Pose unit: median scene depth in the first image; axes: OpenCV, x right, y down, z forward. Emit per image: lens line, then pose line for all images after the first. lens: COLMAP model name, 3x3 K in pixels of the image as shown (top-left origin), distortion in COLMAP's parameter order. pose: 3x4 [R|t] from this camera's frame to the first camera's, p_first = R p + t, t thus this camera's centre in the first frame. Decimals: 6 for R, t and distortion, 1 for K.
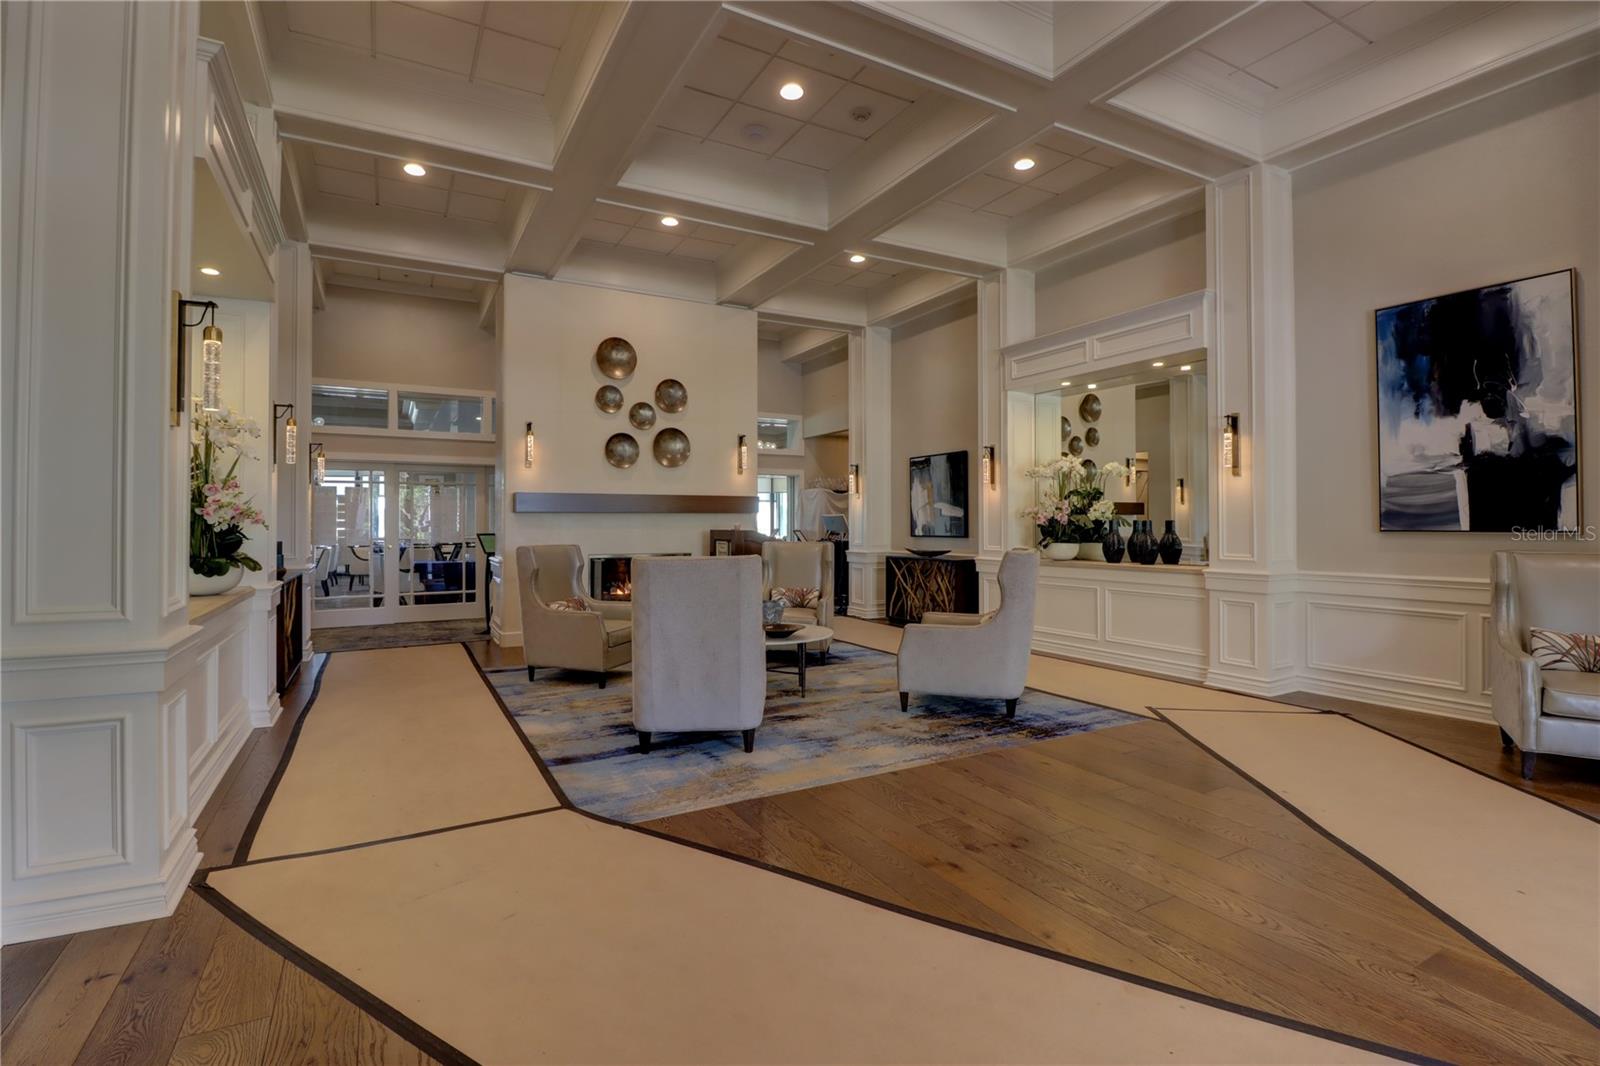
lens RADIAL K [[740.3, 0, 792.5], [0, 740.3, 514.0], [0, 0, 1]] dist [-0.000219, -0.013775]
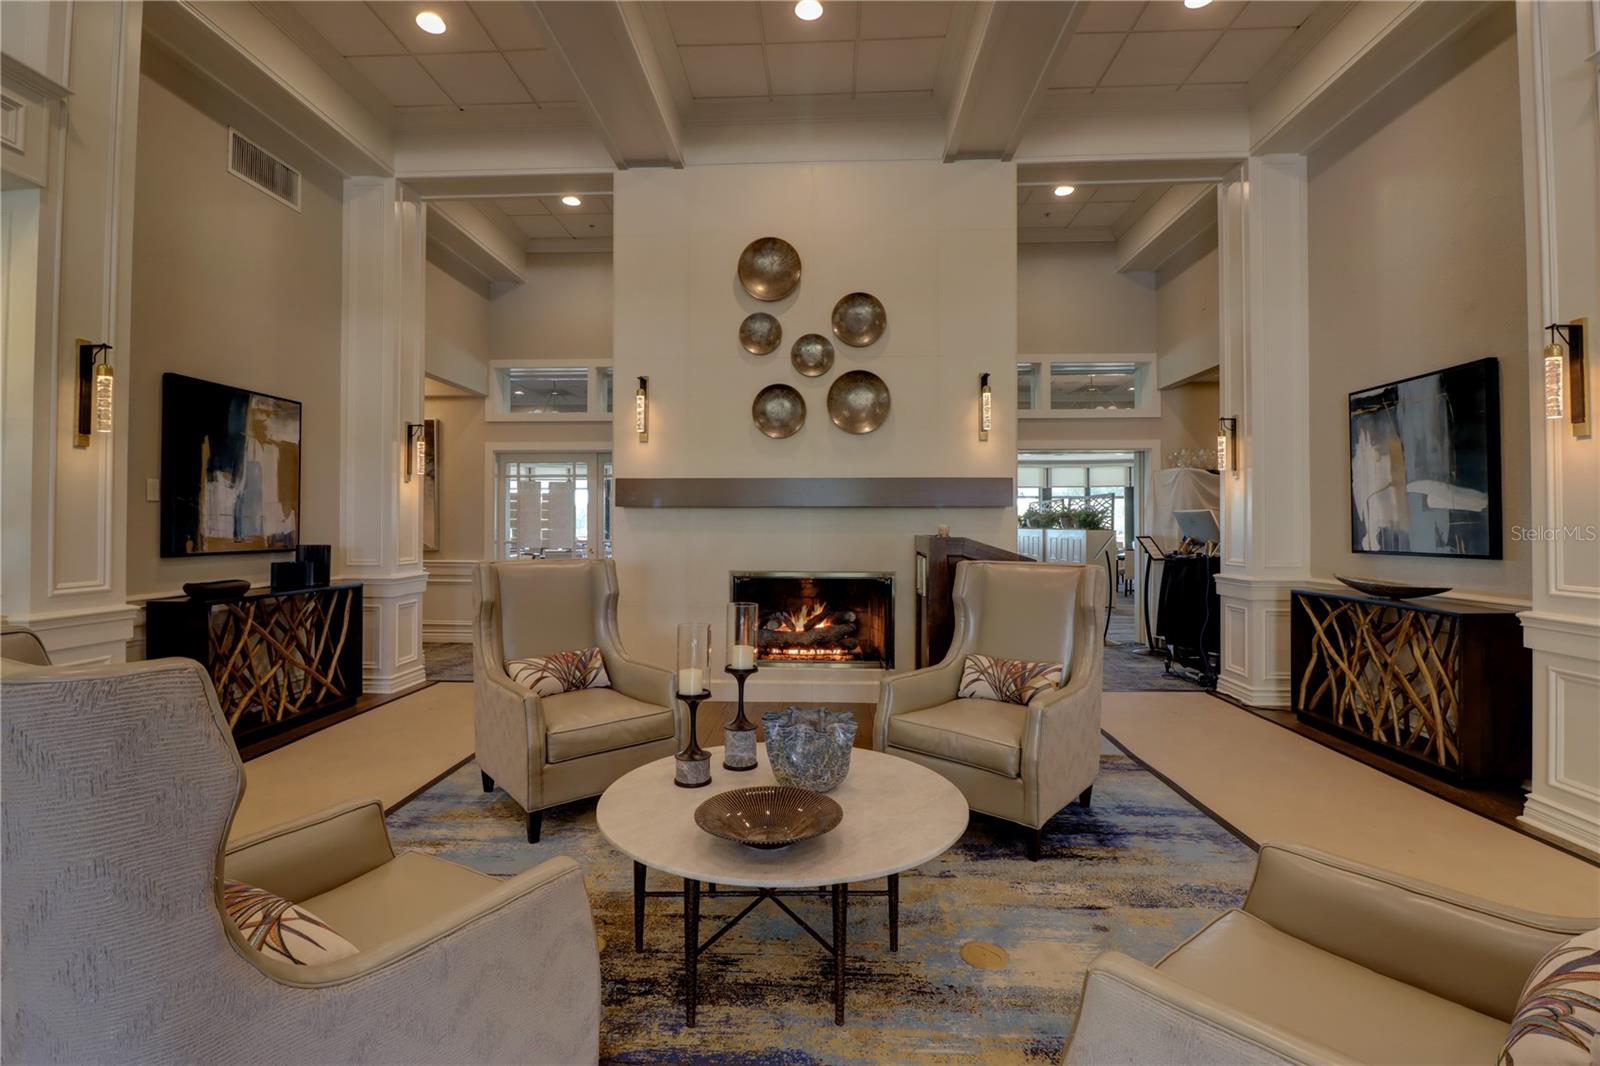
lens RADIAL K [[740.3, 0, 792.5], [0, 740.3, 514.0], [0, 0, 1]] dist [-0.000219, -0.013775]
pose [[0.850482, -0.003626, -0.525992, 0.106865], [0.003015, 0.999993, -0.002019, 0.004953], [0.525996, 0.000131, 0.850487, 0.409290]]
